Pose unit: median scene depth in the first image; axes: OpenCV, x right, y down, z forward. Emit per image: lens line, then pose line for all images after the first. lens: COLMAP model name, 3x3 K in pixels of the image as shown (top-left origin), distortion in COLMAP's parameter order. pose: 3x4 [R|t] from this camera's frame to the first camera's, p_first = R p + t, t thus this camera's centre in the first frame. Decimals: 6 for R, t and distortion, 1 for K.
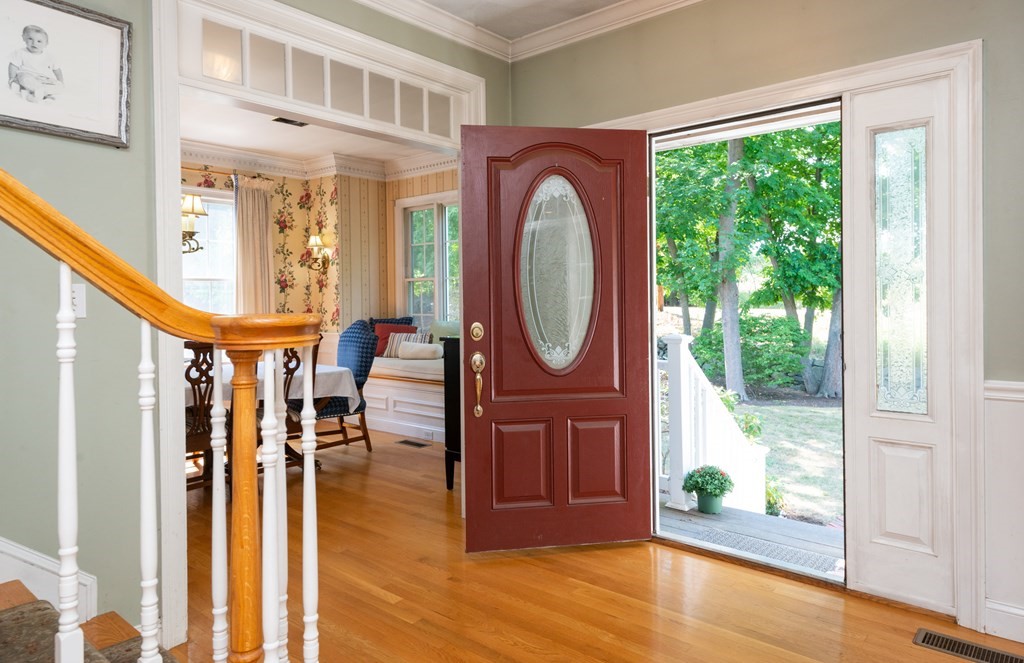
lens RADIAL K [[627.6, 0, 541.7], [0, 627.6, 301.0], [0, 0, 1]] dist [0.006263, -0.005515]
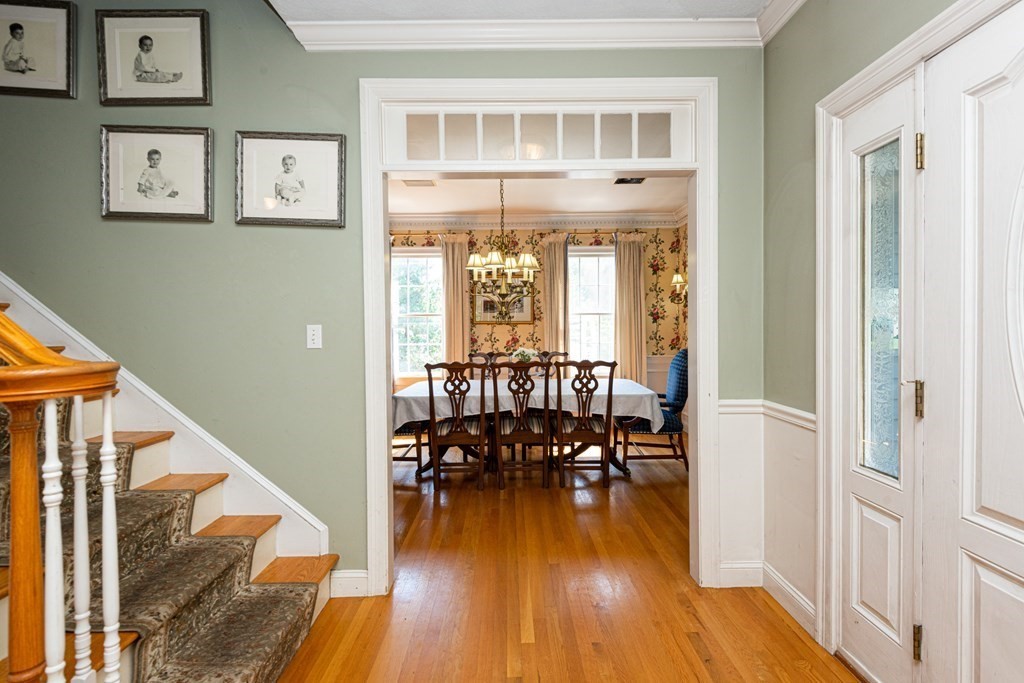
lens RADIAL K [[470.5, 0, 516.4], [0, 470.5, 336.7], [0, 0, 1]] dist [-0.000258, -0.005139]
pose [[0.641796, 0.021933, -0.766561, 0.124097], [-0.003512, 0.999664, 0.025662, -0.009323], [0.766867, -0.013778, 0.641658, 0.202259]]
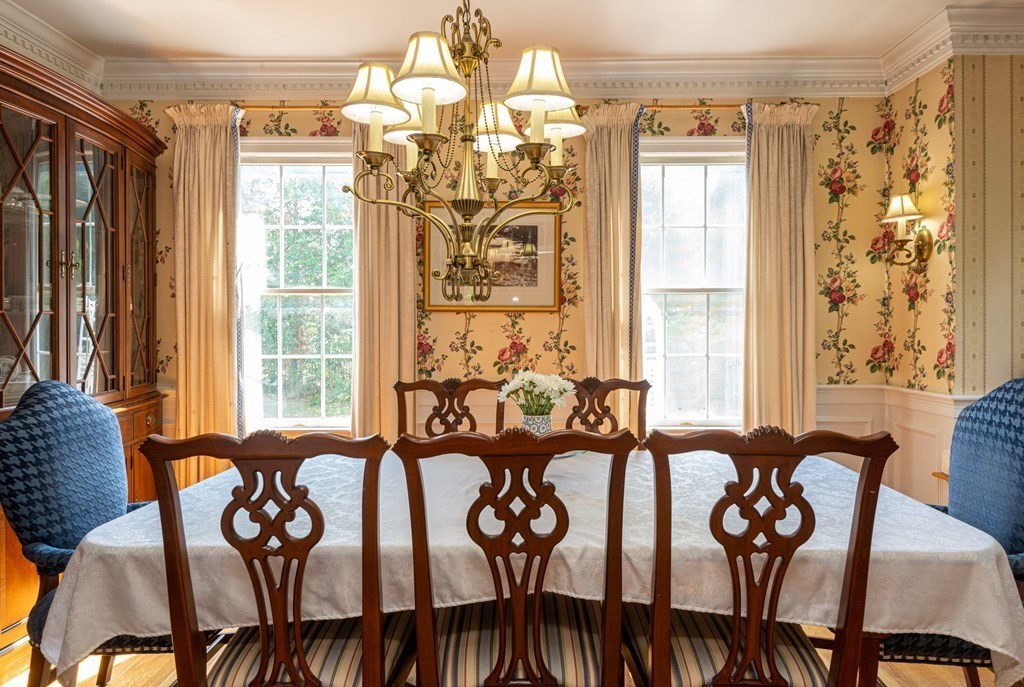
lens RADIAL K [[642.4, 0, 513.8], [0, 642.4, 333.8], [0, 0, 1]] dist [0.016181, -0.009734]
pose [[0.618605, 0.014290, -0.785572, -0.147252], [-0.008429, 0.999898, 0.011551, 0.002306], [0.785657, -0.000524, 0.618662, 0.442824]]
